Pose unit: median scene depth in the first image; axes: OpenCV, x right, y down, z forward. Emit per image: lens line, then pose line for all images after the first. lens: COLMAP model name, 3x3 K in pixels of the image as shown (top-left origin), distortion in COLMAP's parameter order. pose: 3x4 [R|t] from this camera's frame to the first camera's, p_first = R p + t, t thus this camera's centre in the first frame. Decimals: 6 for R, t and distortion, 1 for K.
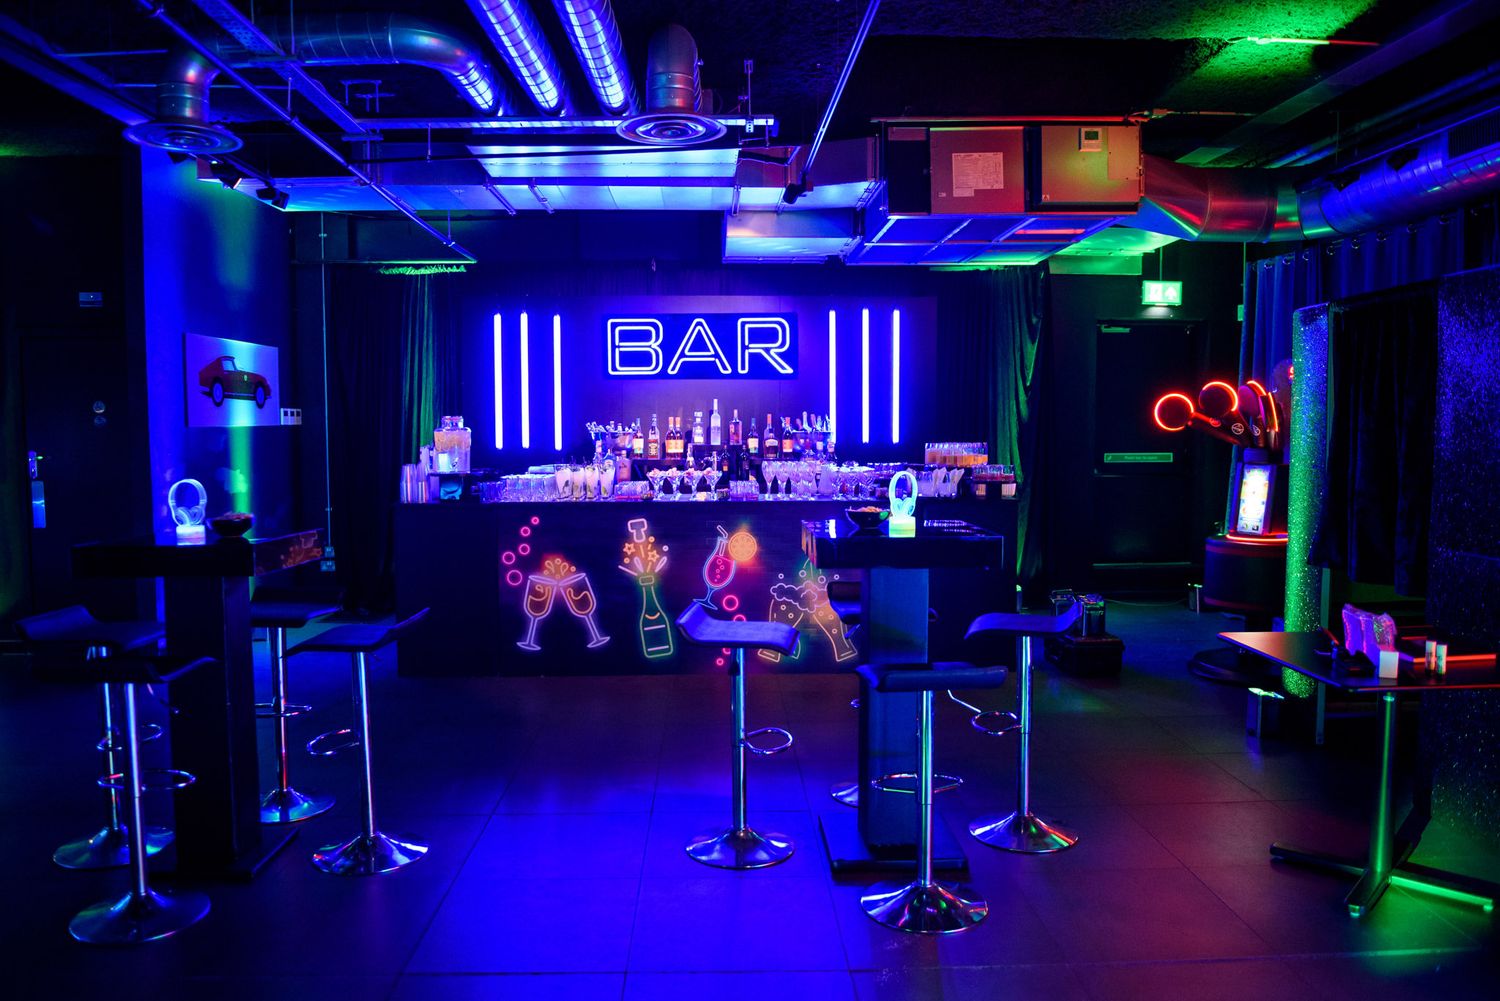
lens RADIAL K [[1029.5, 0, 751.6], [0, 1029.5, 499.6], [0, 0, 1]] dist [-0.005079, -0.000341]
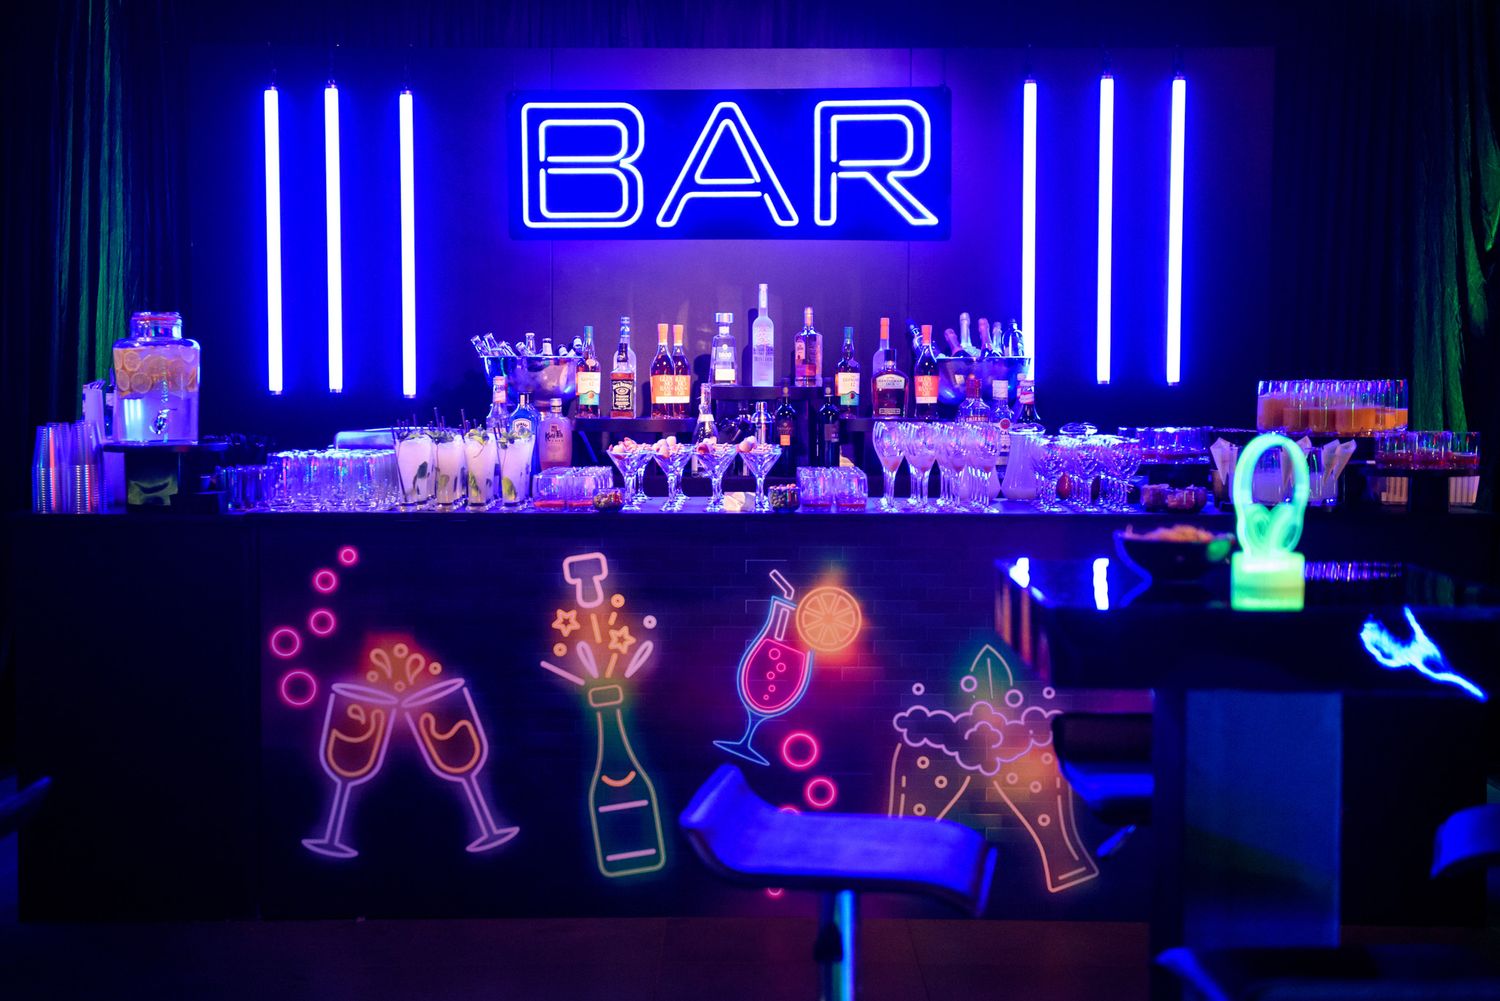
lens RADIAL K [[2149.2, 0, 748.3], [0, 2149.2, 502.0], [0, 0, 1]] dist [0.159014, 0.000000]
pose [[0.999337, 0.005659, -0.035961, -0.009855], [-0.005840, 0.999971, -0.004936, 0.001221], [0.035932, 0.005143, 0.999341, 0.096199]]
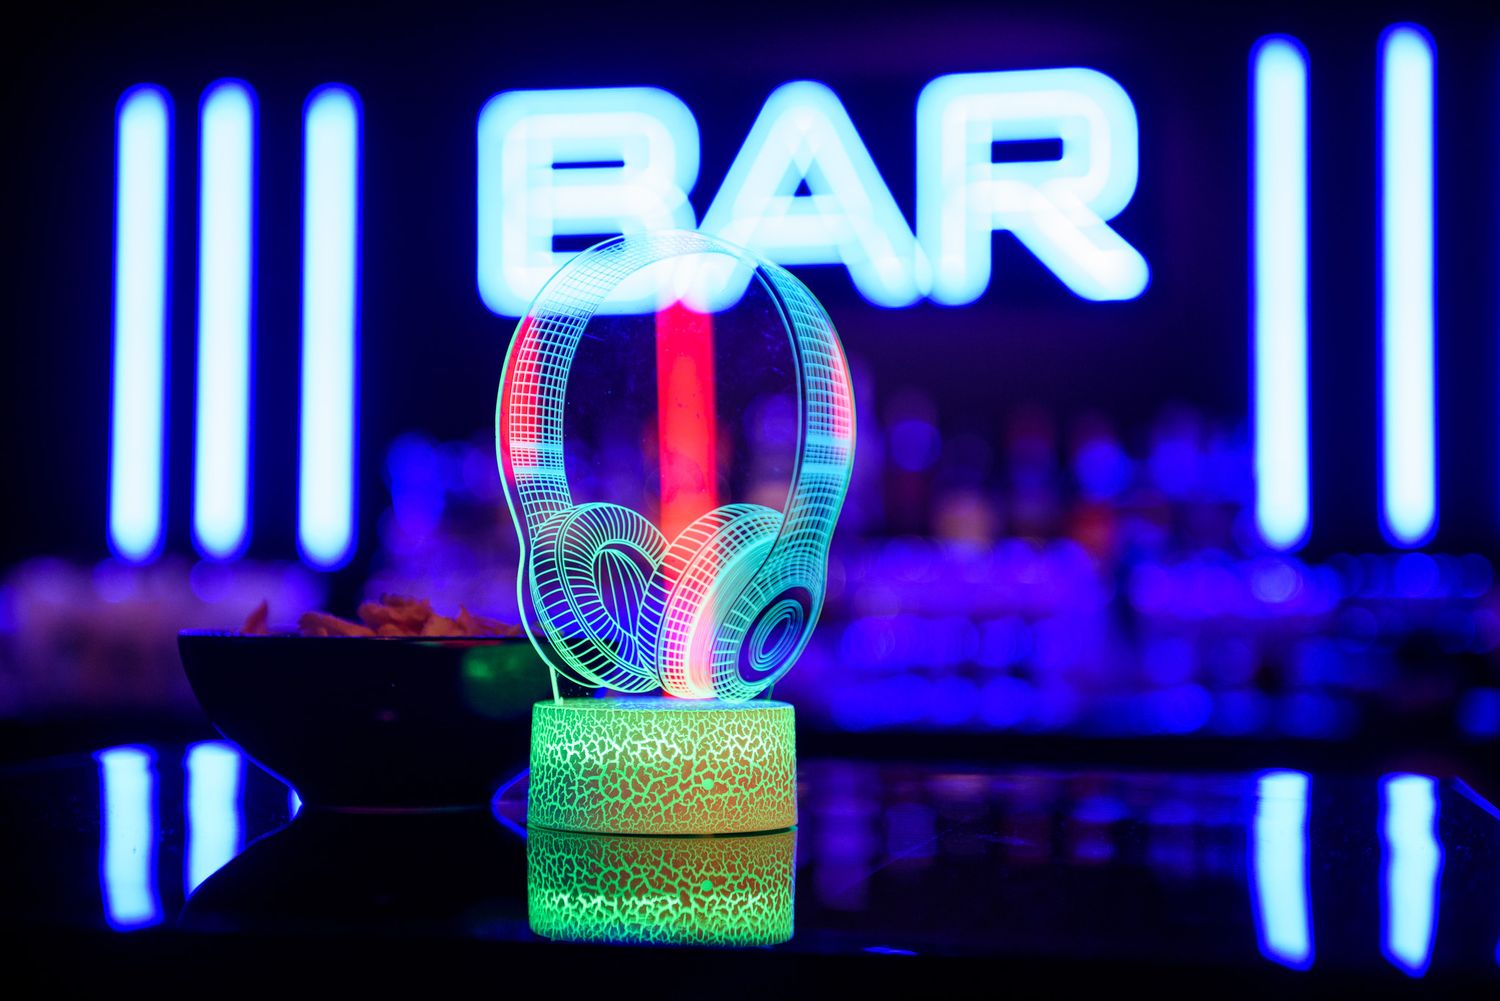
lens RADIAL K [[2569.4, 0, 750.3], [0, 2569.4, 501.1], [0, 0, 1]] dist [0.027973, 0.000000]
pose [[0.981091, -0.000930, -0.193545, 0.099202], [-0.018899, 0.994750, -0.100577, 0.011607], [0.192622, 0.102333, 0.975922, 0.411346]]
